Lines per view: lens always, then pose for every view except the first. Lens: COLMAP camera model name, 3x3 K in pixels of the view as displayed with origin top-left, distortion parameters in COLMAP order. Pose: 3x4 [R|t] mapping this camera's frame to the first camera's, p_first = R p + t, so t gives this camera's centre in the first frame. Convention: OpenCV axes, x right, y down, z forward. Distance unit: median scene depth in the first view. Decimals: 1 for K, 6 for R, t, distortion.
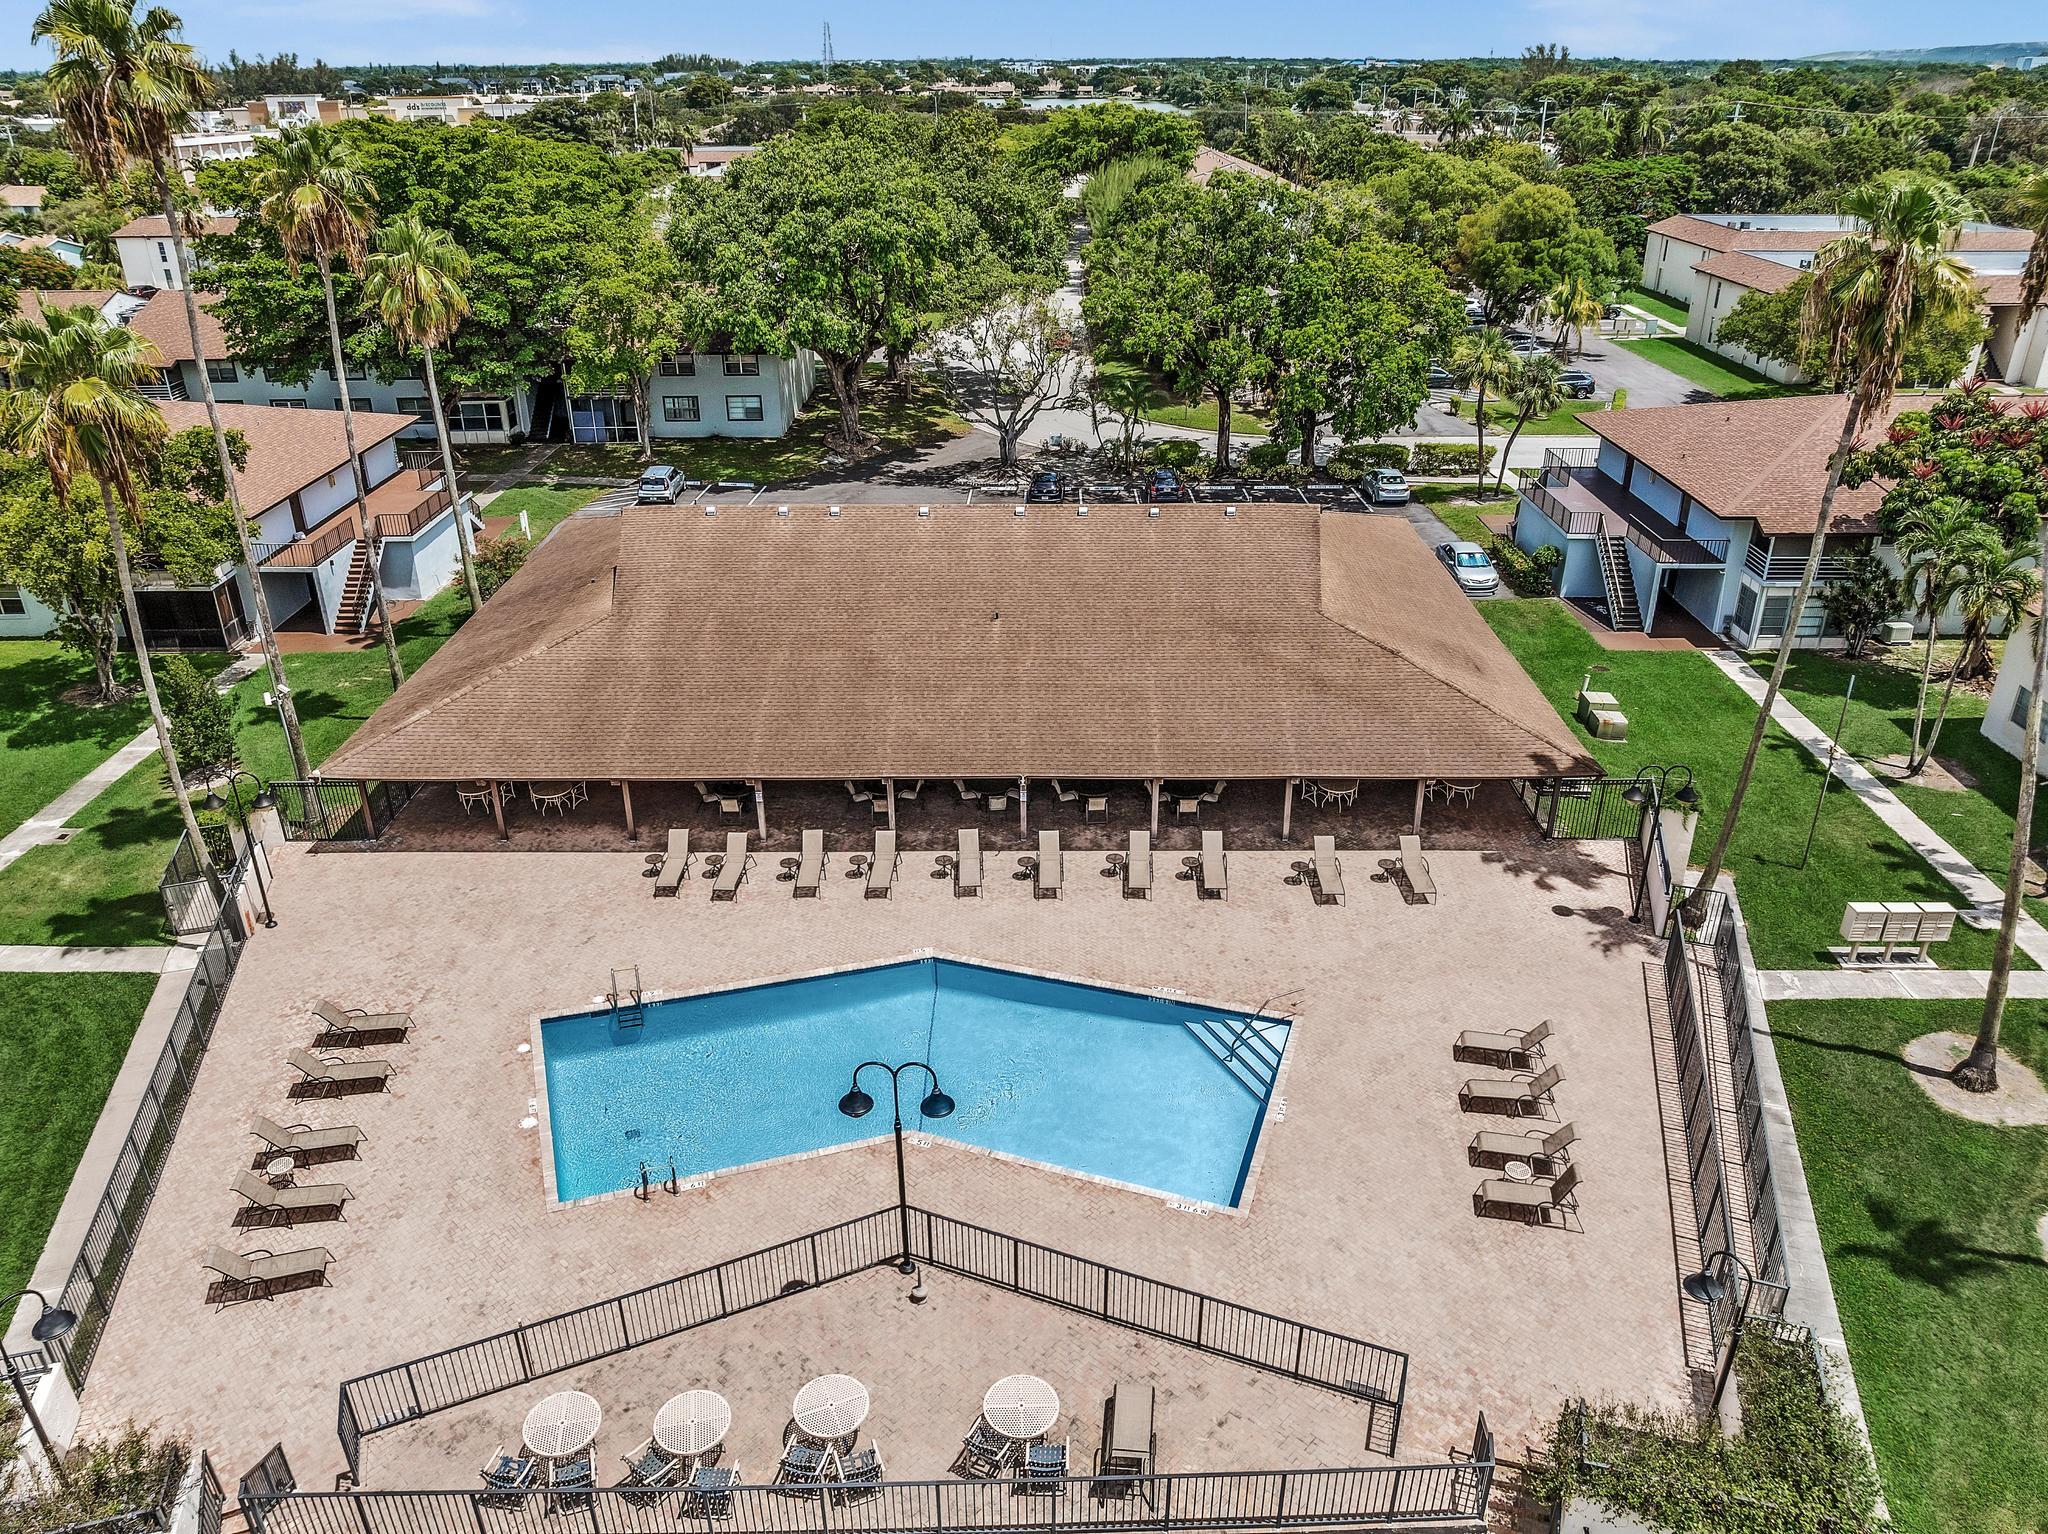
lens RADIAL K [[1475.3, 0, 1037.1], [0, 1475.3, 764.2], [0, 0, 1]] dist [-0.027121, -0.012192]
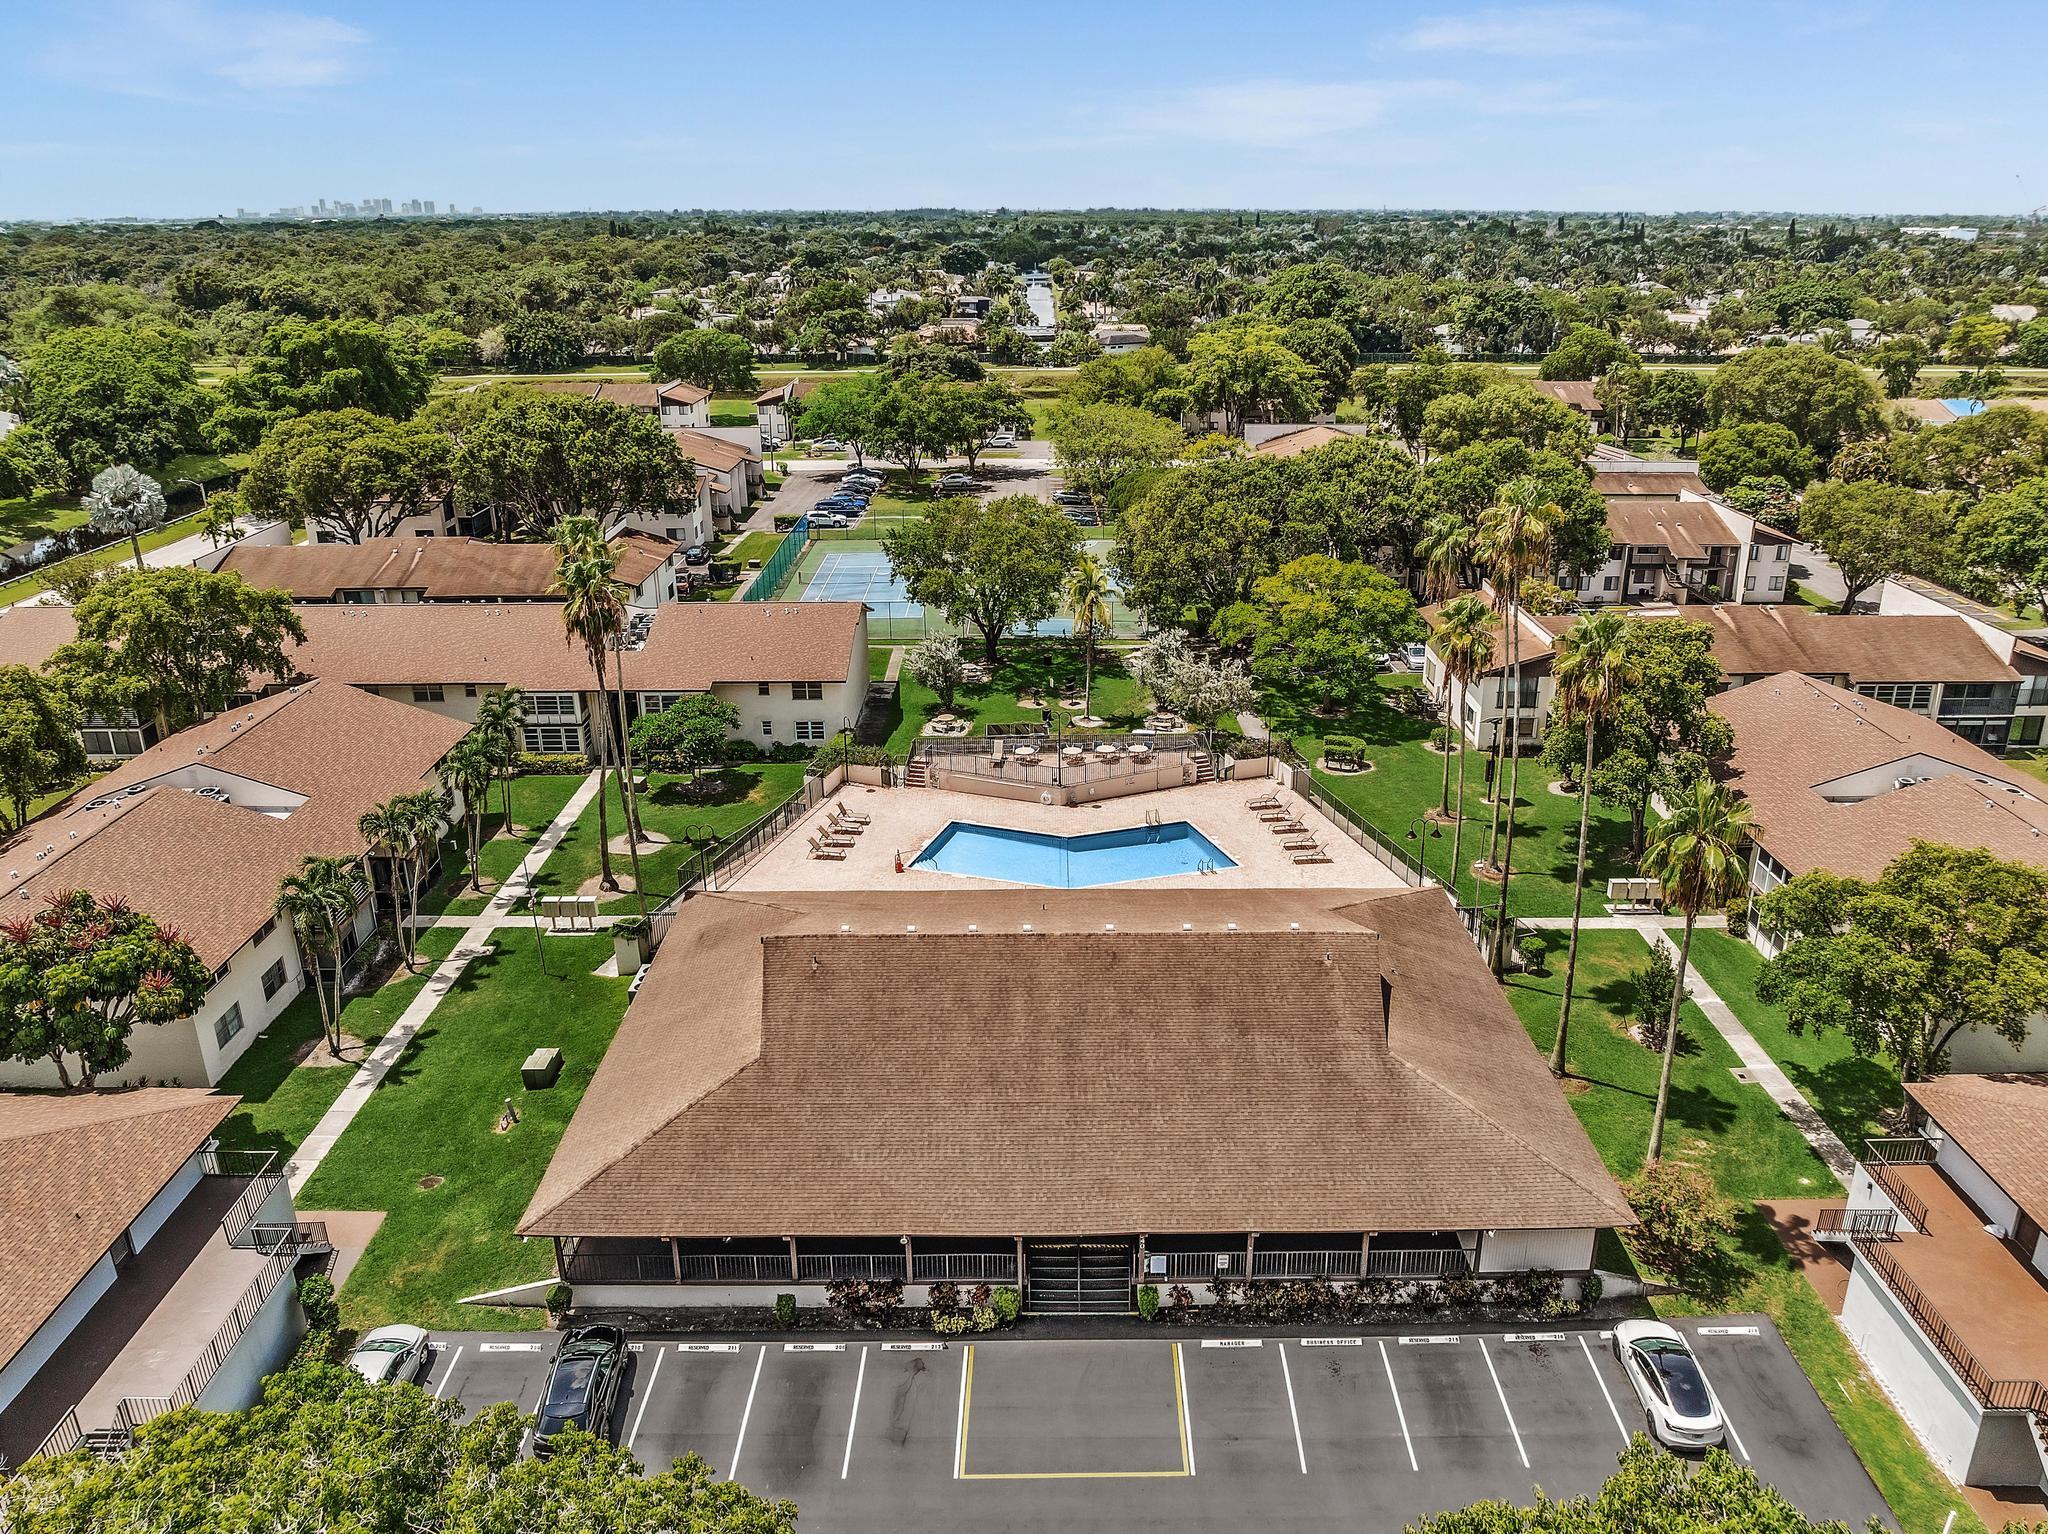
lens RADIAL K [[1475.3, 0, 1037.1], [0, 1475.3, 764.2], [0, 0, 1]] dist [-0.027121, -0.012192]
pose [[-0.999965, 0.008396, 0.000658, -0.012329], [0.006241, 0.686169, 0.727415, -0.664681], [0.005656, 0.727393, -0.686198, 1.024733]]
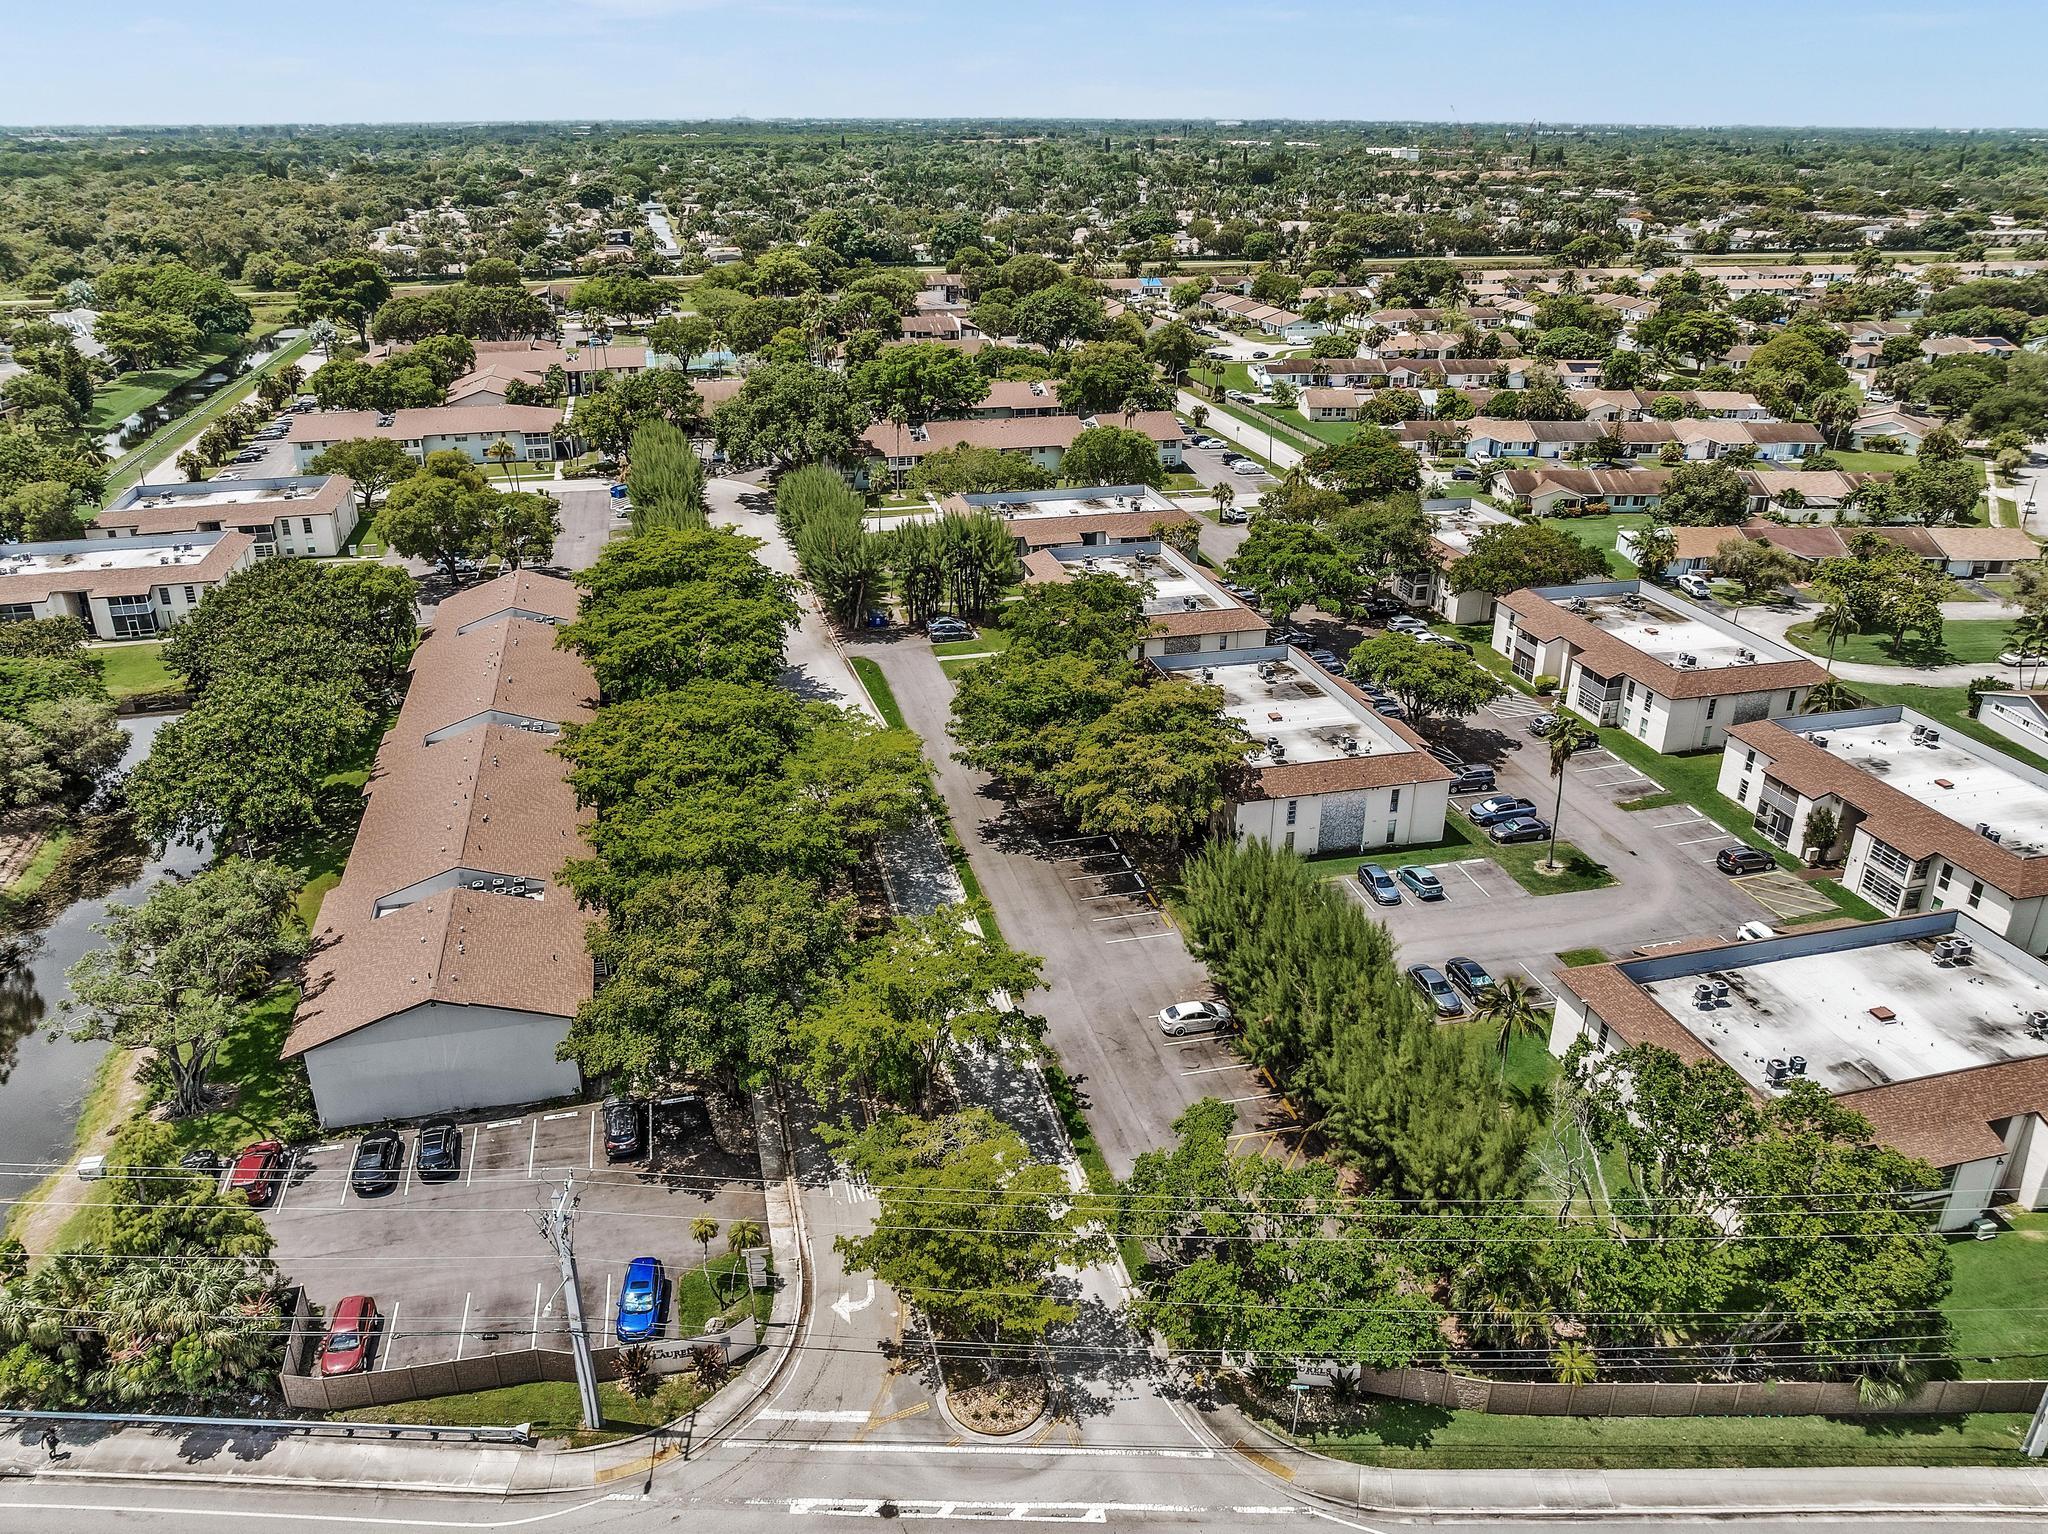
lens RADIAL K [[1475.3, 0, 1037.1], [0, 1475.3, 764.2], [0, 0, 1]] dist [-0.027121, -0.012192]
pose [[-0.967982, 0.104447, -0.228259, 0.137200], [-0.107232, 0.650120, 0.752227, -2.218028], [0.226964, 0.752618, -0.618105, 3.617295]]
